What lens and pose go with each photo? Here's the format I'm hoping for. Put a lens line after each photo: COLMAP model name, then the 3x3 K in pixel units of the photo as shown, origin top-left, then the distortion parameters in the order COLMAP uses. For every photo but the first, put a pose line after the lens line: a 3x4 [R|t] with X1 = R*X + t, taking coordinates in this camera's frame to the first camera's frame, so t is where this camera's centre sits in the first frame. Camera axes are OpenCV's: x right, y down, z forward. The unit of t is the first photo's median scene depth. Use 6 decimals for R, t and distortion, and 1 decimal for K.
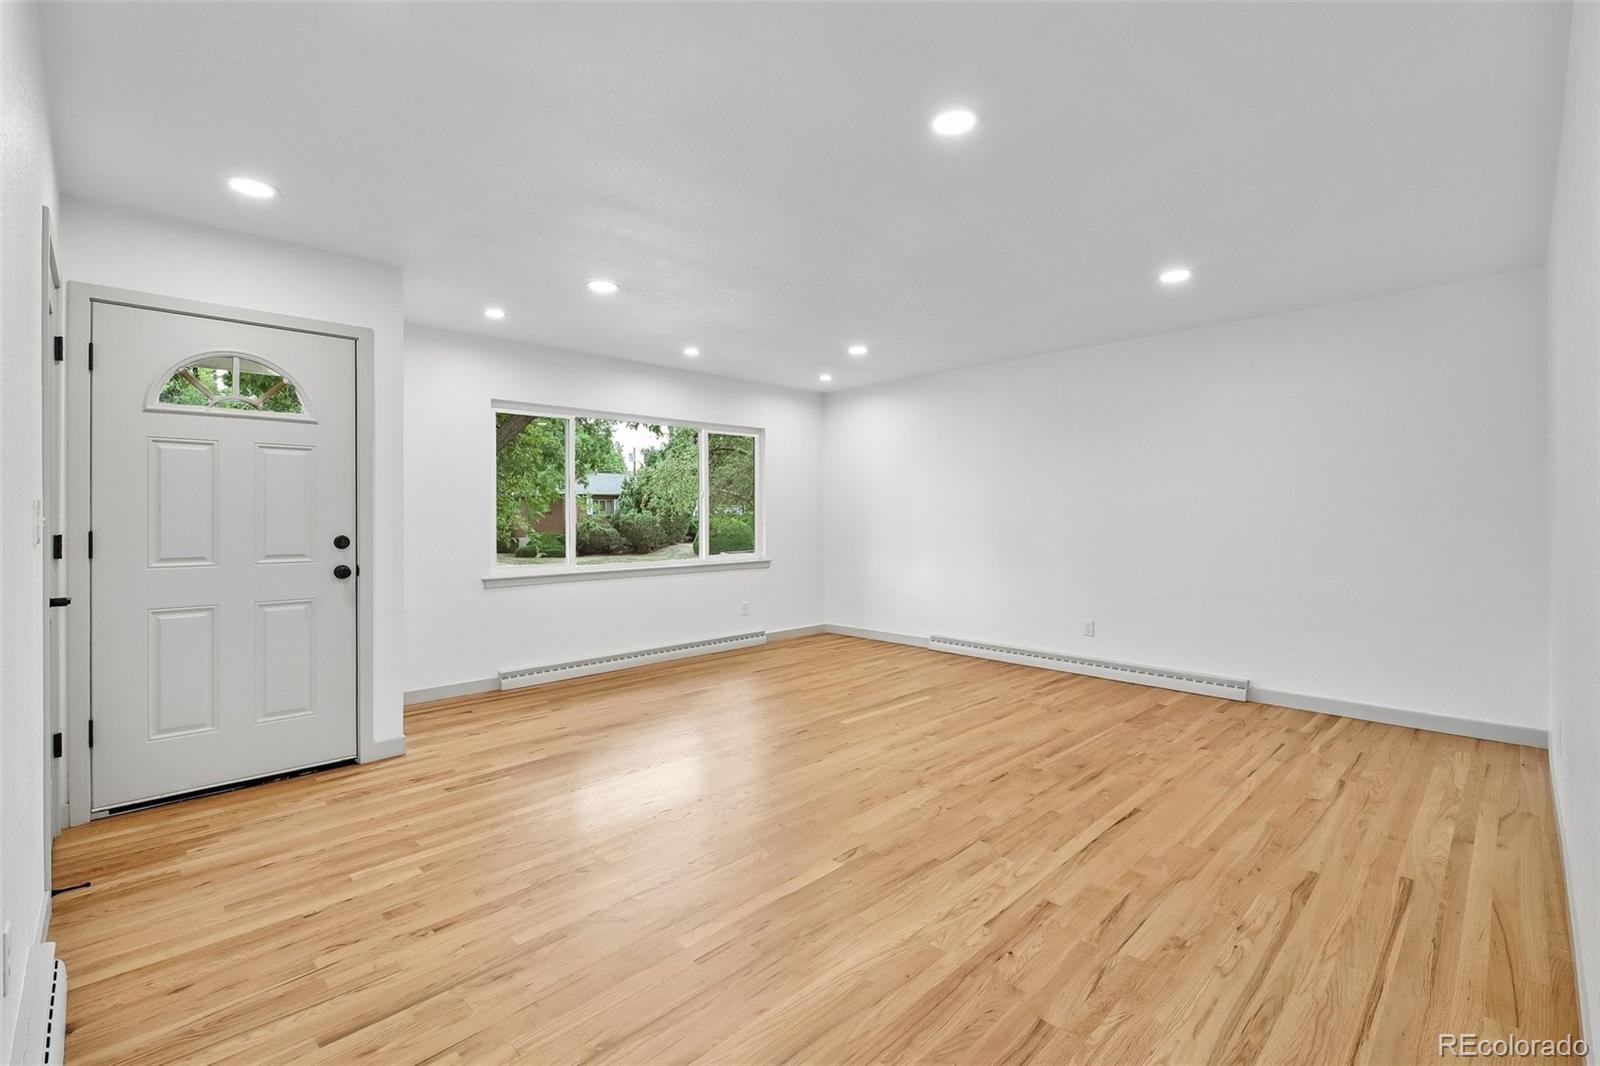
lens RADIAL K [[713.0, 0, 805.0], [0, 713.0, 515.4], [0, 0, 1]] dist [0.016080, -0.012503]
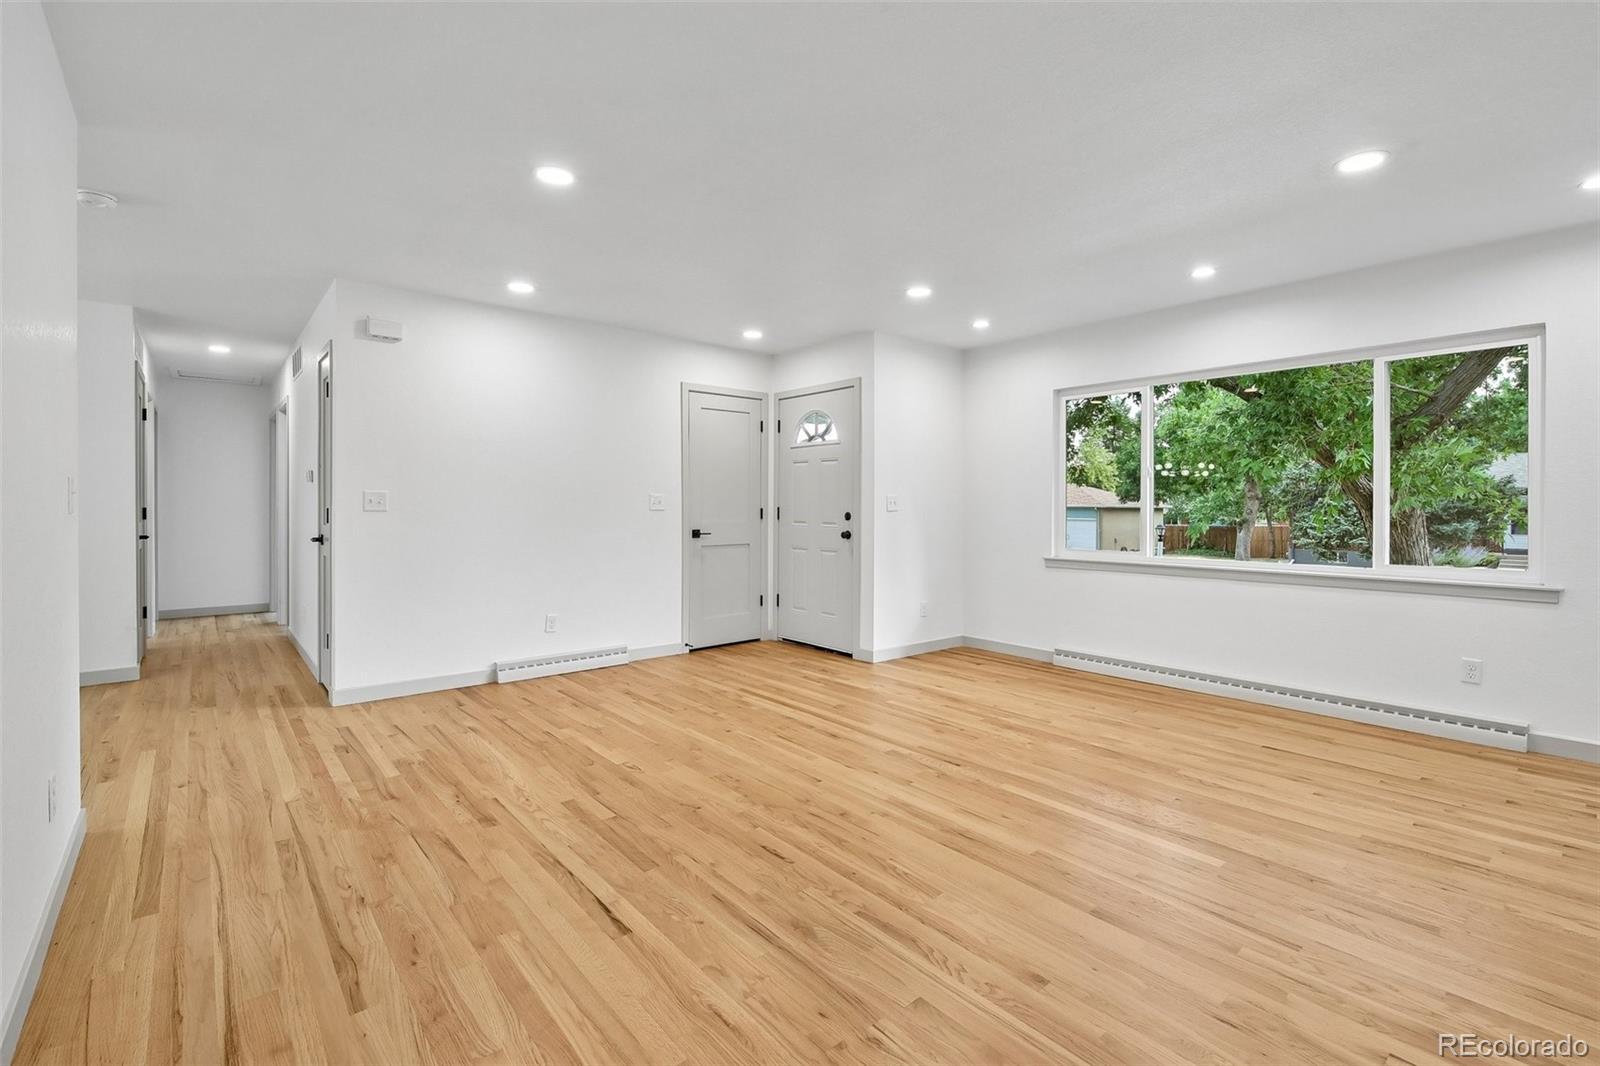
lens RADIAL K [[713.0, 0, 805.0], [0, 713.0, 515.4], [0, 0, 1]] dist [0.016080, -0.012503]
pose [[-0.083402, 0.019214, -0.996331, 0.968050], [0.001030, 0.999815, 0.019195, 0.004538], [0.996515, 0.000574, -0.083407, 1.062085]]
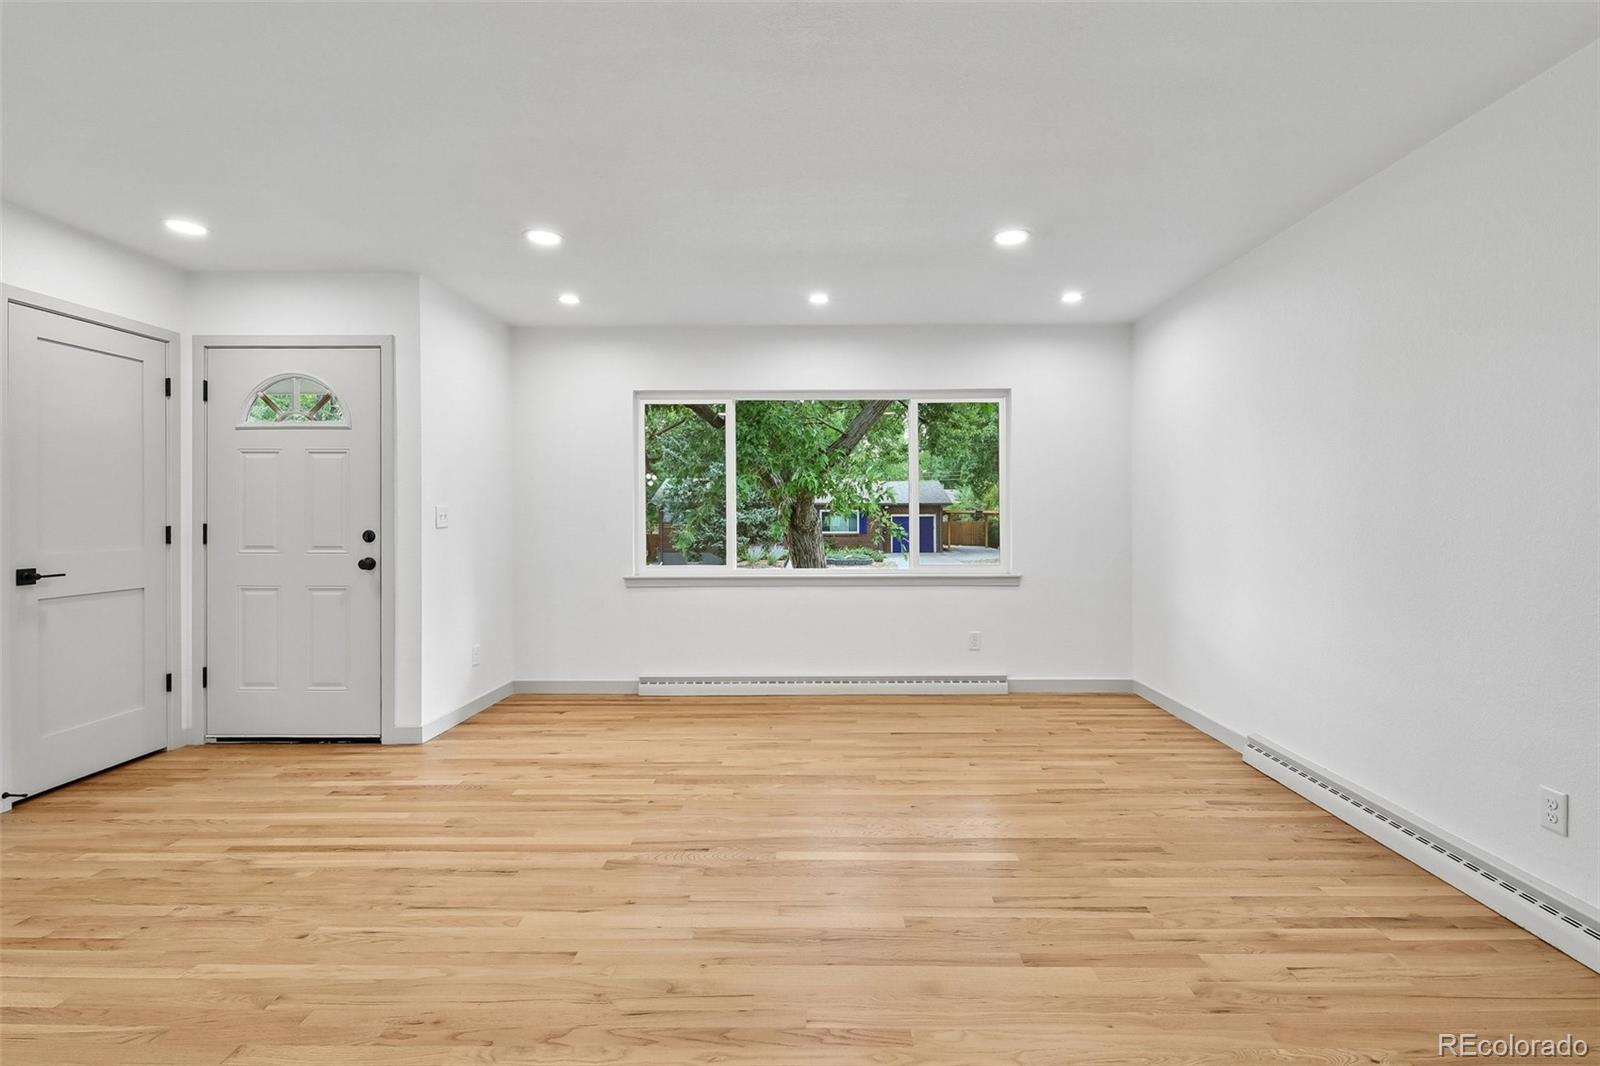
lens RADIAL K [[713.0, 0, 805.0], [0, 713.0, 515.4], [0, 0, 1]] dist [0.016080, -0.012503]
pose [[0.705183, 0.003449, -0.709017, 0.602821], [0.000021, 0.999988, 0.004886, 0.000350], [0.709025, -0.003460, 0.705175, 0.719466]]
